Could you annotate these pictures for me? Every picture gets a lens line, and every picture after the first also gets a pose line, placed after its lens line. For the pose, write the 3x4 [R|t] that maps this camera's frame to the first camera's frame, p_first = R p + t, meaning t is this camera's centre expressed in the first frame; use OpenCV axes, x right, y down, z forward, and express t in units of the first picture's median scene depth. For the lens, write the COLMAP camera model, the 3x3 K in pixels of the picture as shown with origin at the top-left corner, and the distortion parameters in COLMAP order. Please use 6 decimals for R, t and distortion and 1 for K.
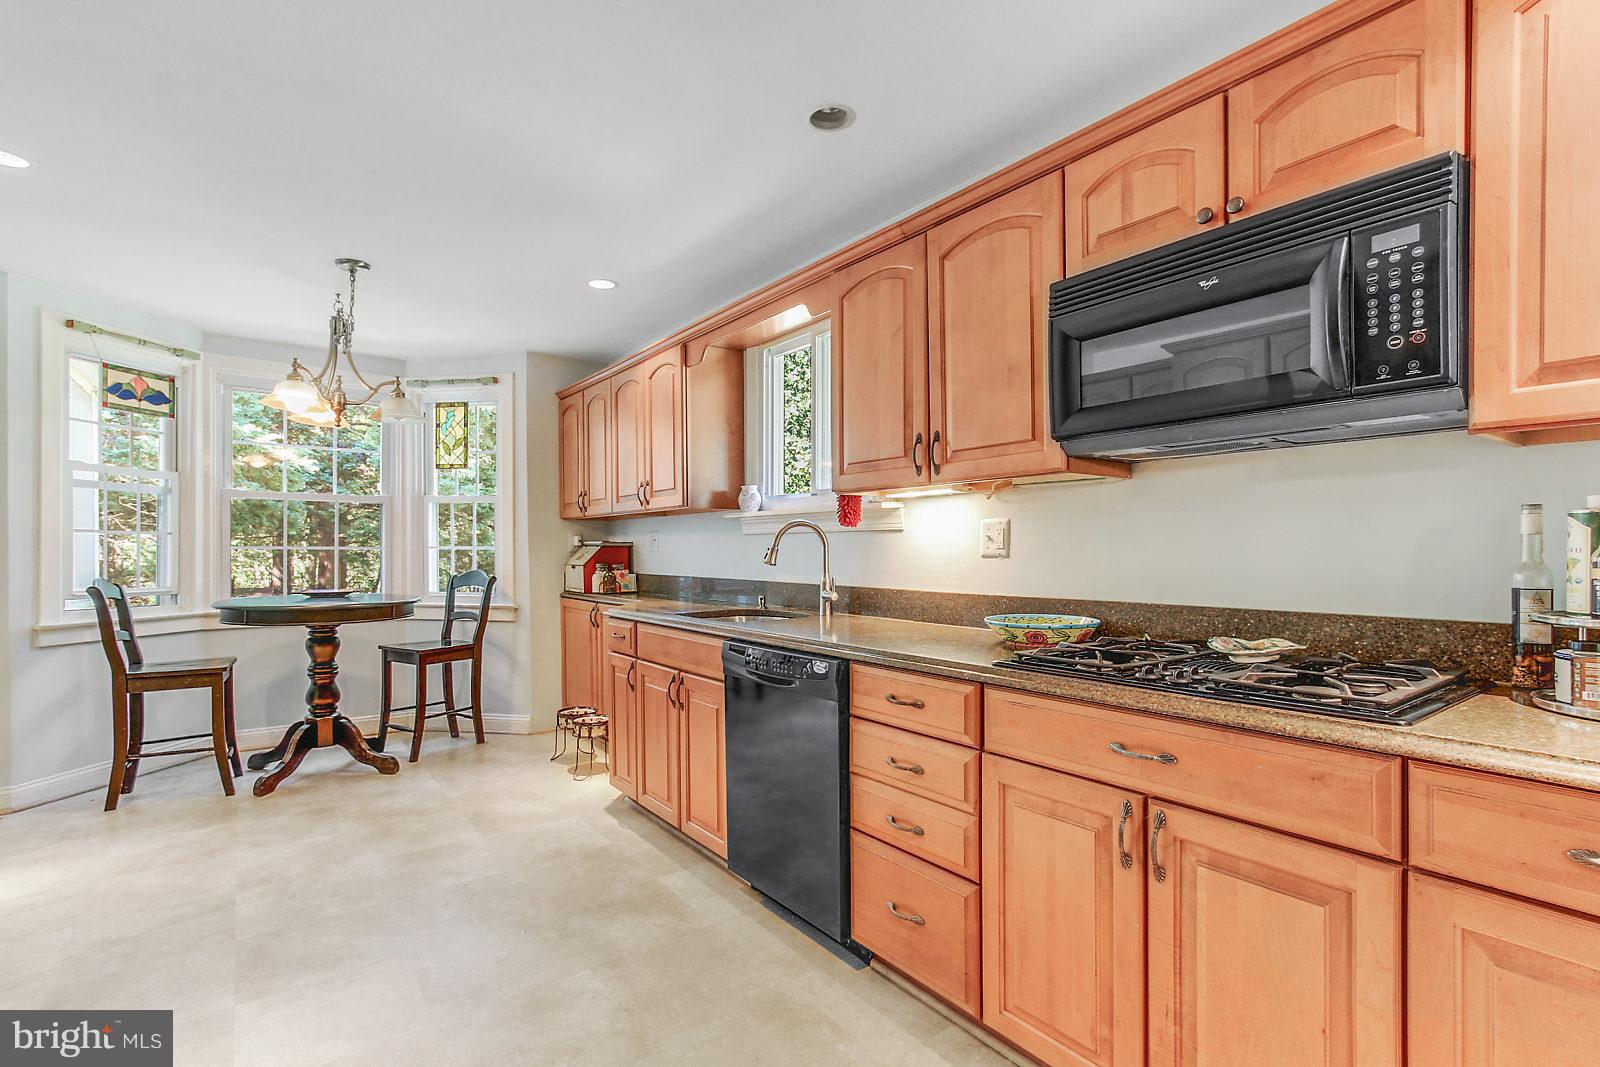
lens RADIAL K [[740.6, 0, 795.9], [0, 740.6, 546.7], [0, 0, 1]] dist [0.002820, 0.000883]
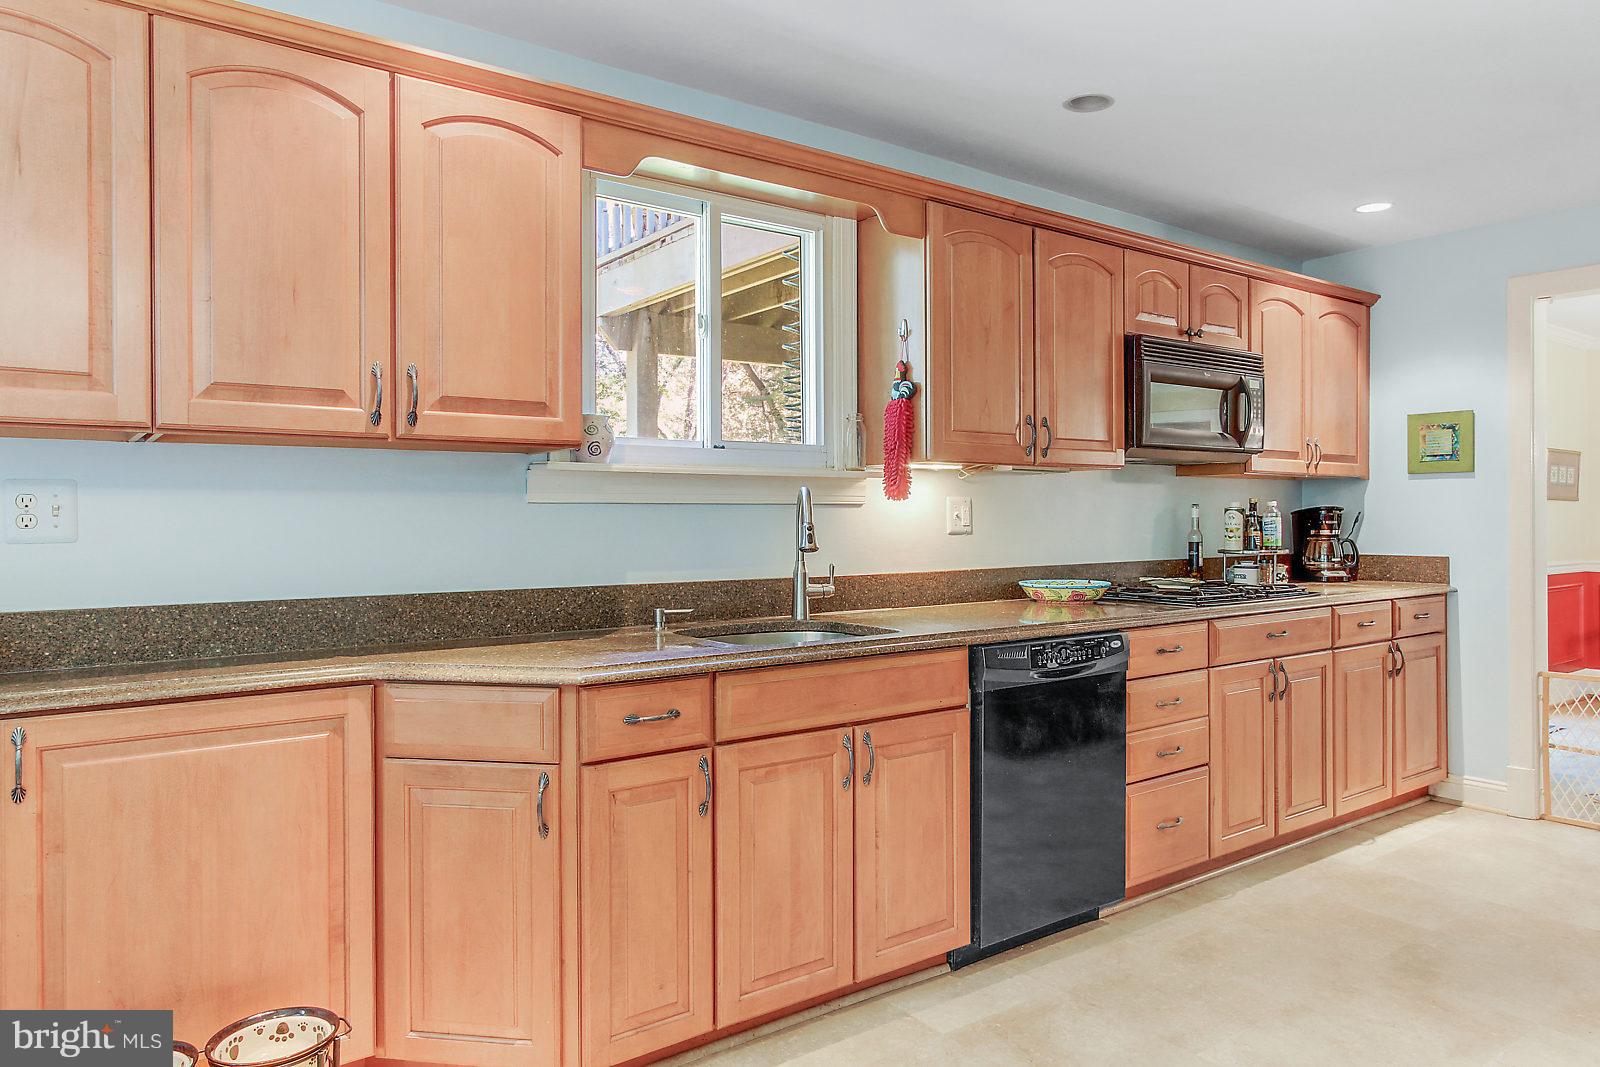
lens RADIAL K [[1026.3, 0, 802.6], [0, 1026.3, 525.8], [0, 0, 1]] dist [-0.005536, 0.004020]
pose [[0.007286, -0.000978, 0.999973, -0.748714], [0.003723, 0.999993, 0.000951, 0.000110], [-0.999967, 0.003716, 0.007290, 0.766511]]
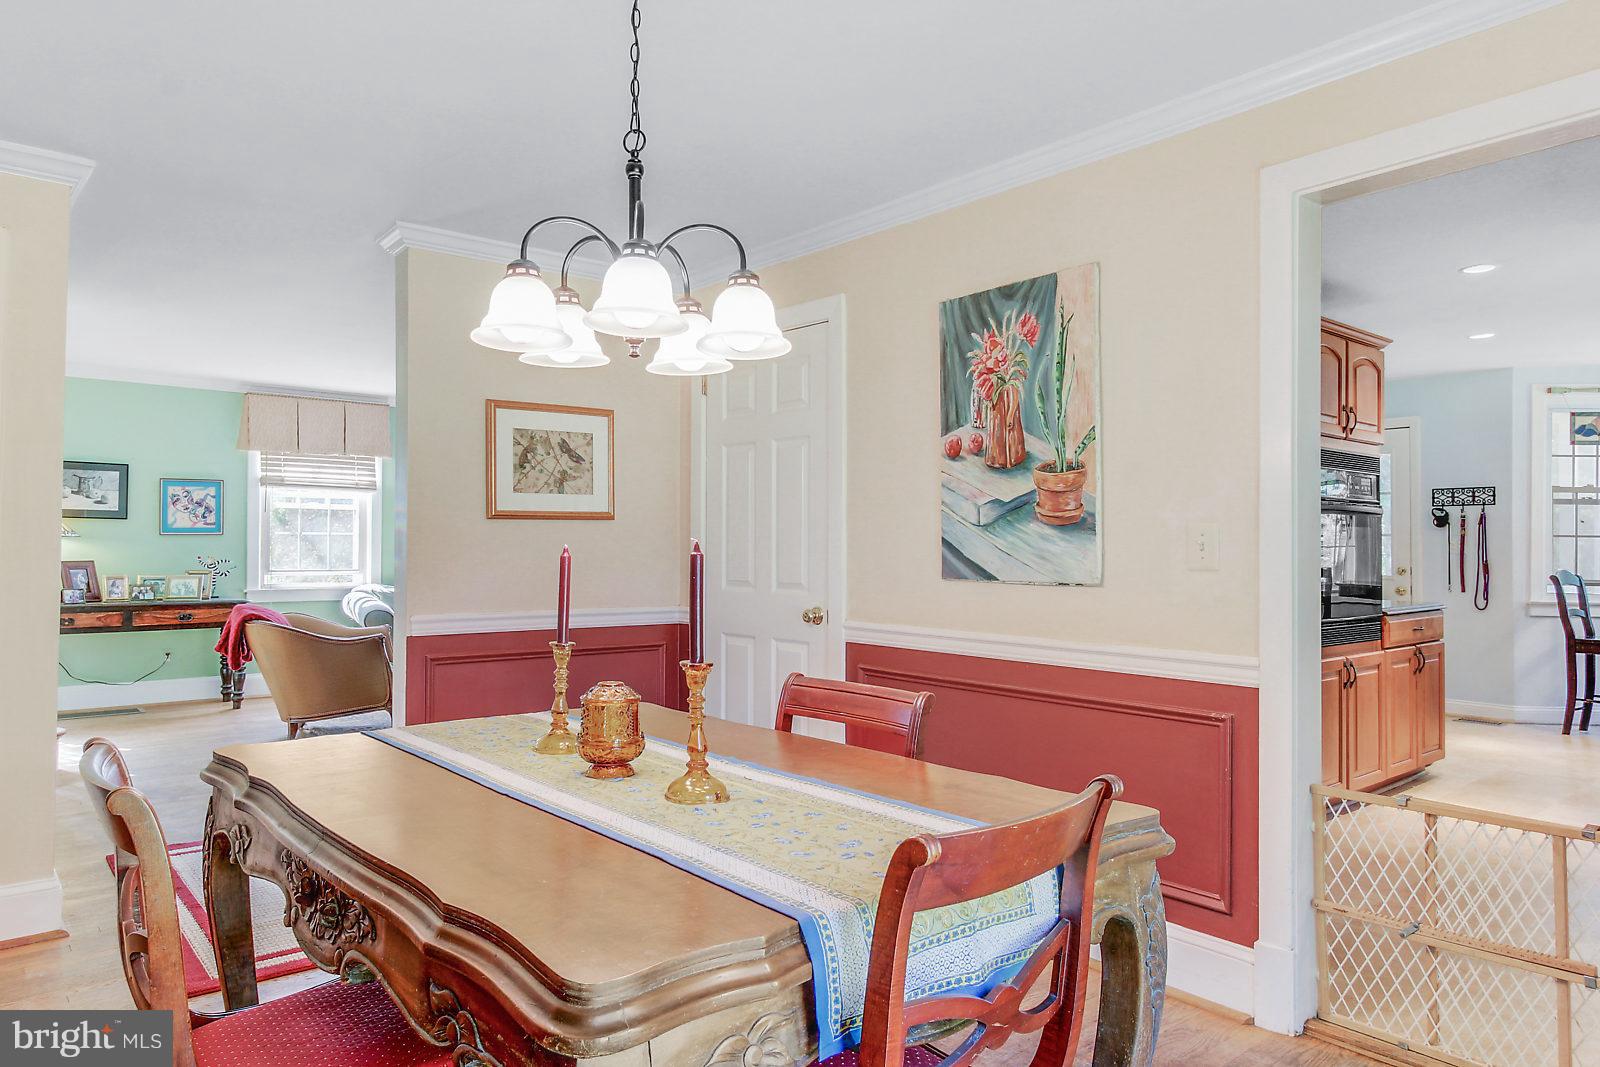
lens RADIAL K [[1026.3, 0, 802.6], [0, 1026.3, 525.8], [0, 0, 1]] dist [-0.005536, 0.004020]
pose [[0.060185, -0.016774, -0.998046, 0.847587], [-0.004284, 0.999845, -0.017062, -0.001965], [0.998178, 0.005302, 0.060104, -0.515665]]
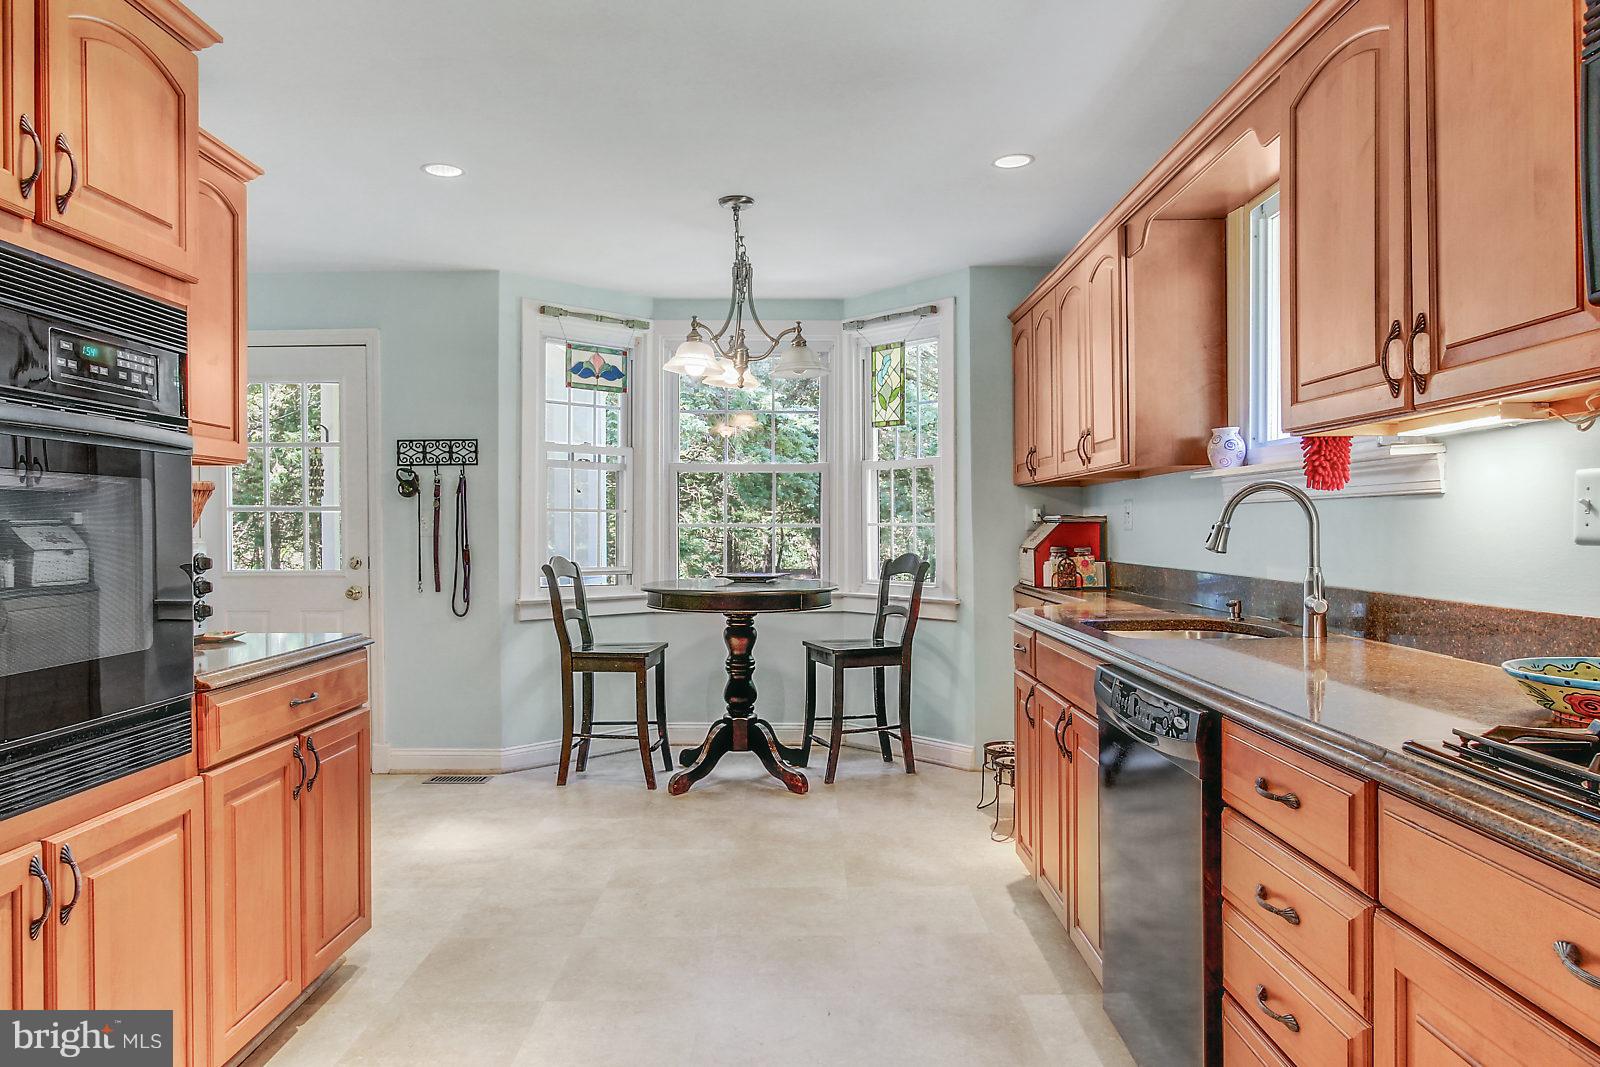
lens RADIAL K [[1026.3, 0, 802.6], [0, 1026.3, 525.8], [0, 0, 1]] dist [-0.005536, 0.004020]
pose [[0.802776, -0.002212, -0.596277, 0.156861], [0.004961, 0.999983, 0.002969, -0.001963], [0.596260, -0.005341, 0.802773, 0.066510]]
